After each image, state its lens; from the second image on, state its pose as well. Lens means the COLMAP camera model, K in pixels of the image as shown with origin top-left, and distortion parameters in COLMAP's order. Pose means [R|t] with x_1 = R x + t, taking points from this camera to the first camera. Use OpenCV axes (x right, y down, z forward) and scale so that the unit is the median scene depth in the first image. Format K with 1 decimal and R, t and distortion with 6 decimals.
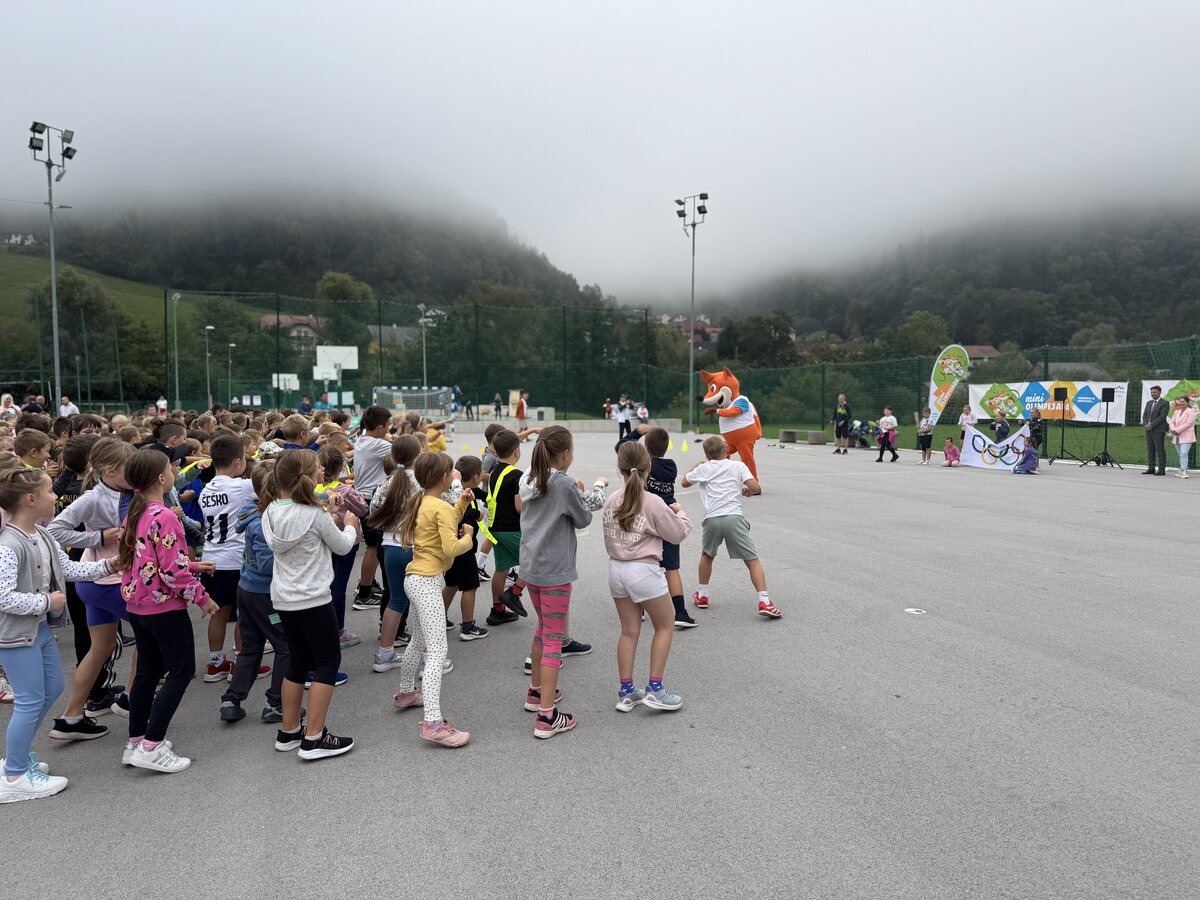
lens RADIAL K [[837.0, 0, 594.9], [0, 837.0, 447.3], [0, 0, 1]] dist [0.058385, -0.062982]
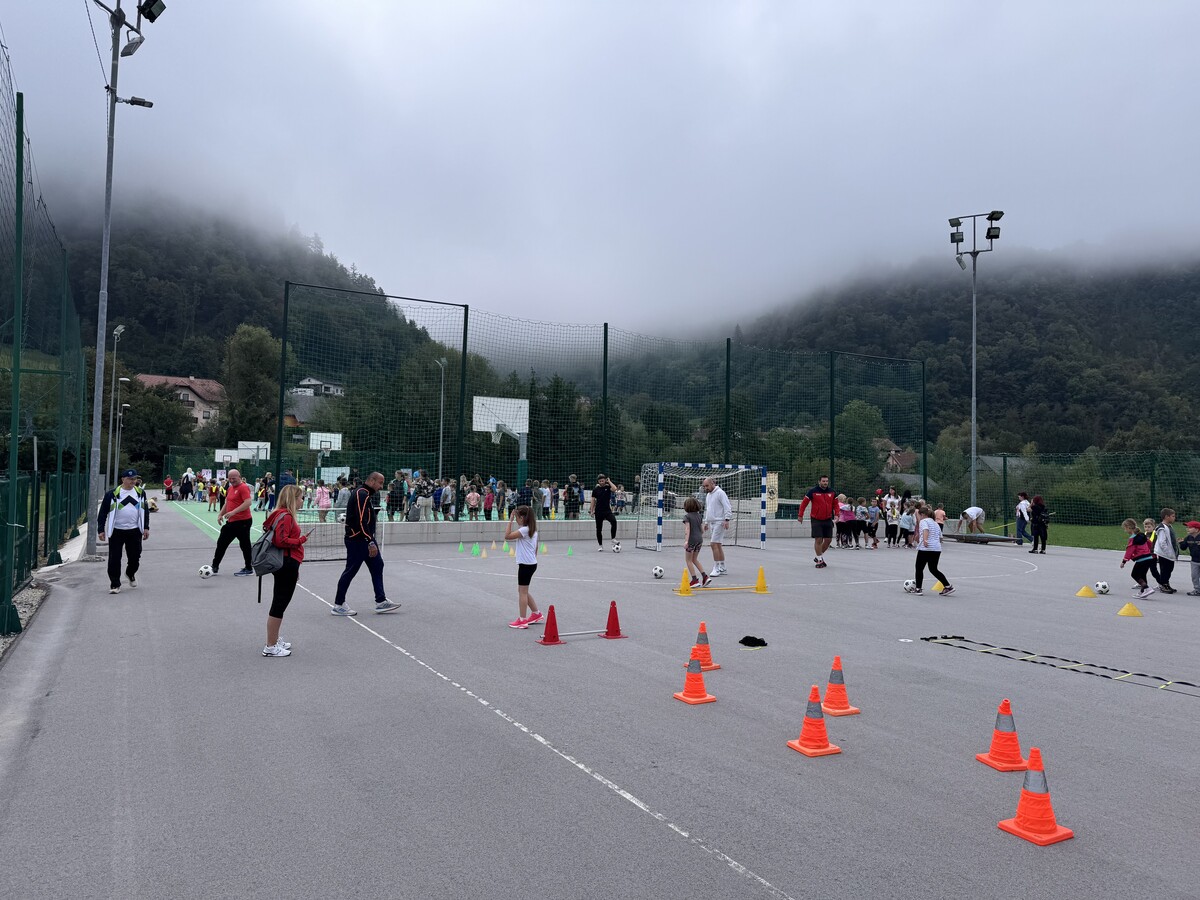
lens RADIAL K [[837.0, 0, 594.9], [0, 837.0, 447.3], [0, 0, 1]] dist [0.058385, -0.062982]
pose [[0.984106, 0.029628, 0.175094, -0.104186], [-0.012303, 0.994990, -0.099215, -0.005963], [-0.177156, 0.095484, 0.979540, 0.110447]]
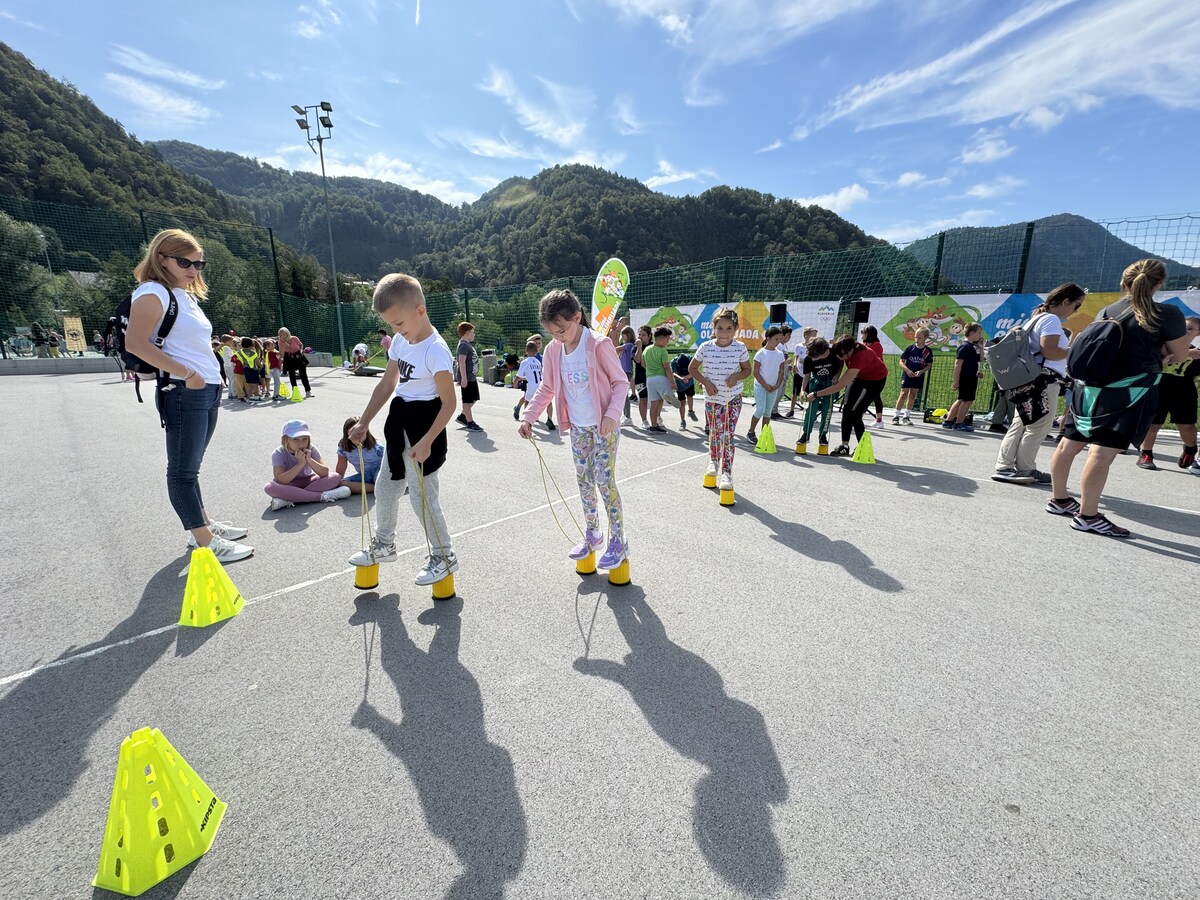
lens RADIAL K [[475.1, 0, 600.0], [0, 475.1, 450.0], [0, 0, 1]] dist [-0.002901, 0.000459]
pose [[0.875582, -0.107154, 0.471034, 0.033081], [0.026194, 0.984185, 0.175198, -0.003562], [-0.482358, -0.141062, 0.864542, 0.109935]]
